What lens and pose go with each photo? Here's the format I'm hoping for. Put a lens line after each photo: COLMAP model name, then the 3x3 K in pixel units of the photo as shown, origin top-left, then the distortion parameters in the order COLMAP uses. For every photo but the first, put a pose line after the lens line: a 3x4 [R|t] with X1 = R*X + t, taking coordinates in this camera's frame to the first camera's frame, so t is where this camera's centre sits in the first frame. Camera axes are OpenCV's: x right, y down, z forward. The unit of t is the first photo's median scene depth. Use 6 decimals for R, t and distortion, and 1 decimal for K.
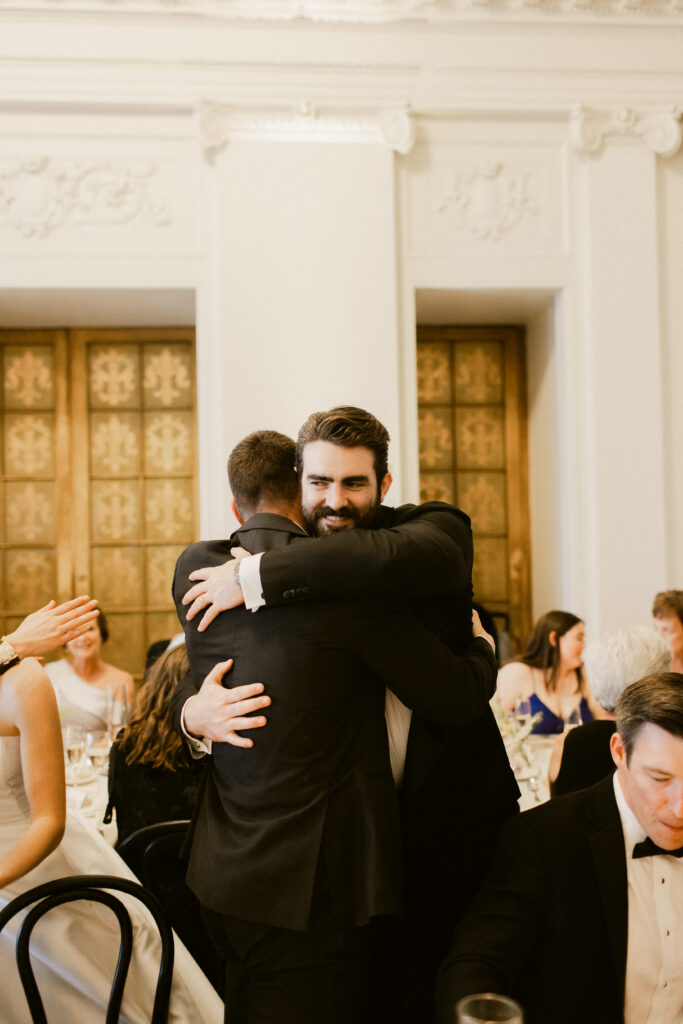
lens RADIAL K [[1005.7, 0, 351.2], [0, 1005.7, 532.0], [0, 0, 1]] dist [0.003411, 0.003954]
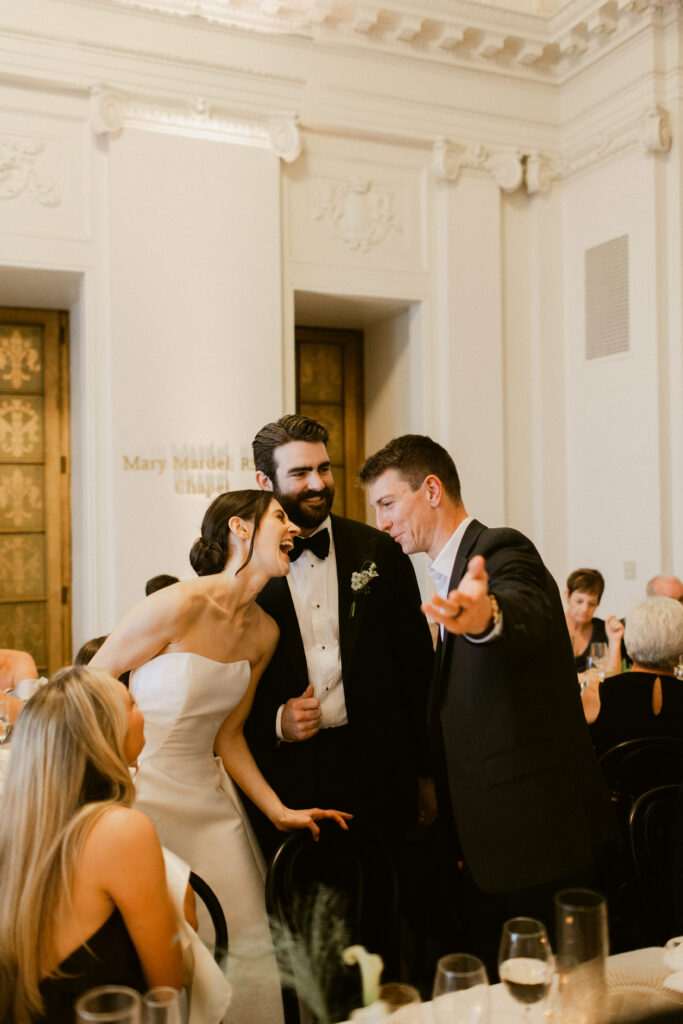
lens RADIAL K [[1005.7, 0, 351.2], [0, 1005.7, 532.0], [0, 0, 1]] dist [0.003411, 0.003954]
pose [[0.950282, 0.006149, 0.311329, -0.209160], [-0.007945, 0.999958, 0.004502, 0.004960], [-0.311288, -0.006752, 0.950292, -0.020496]]
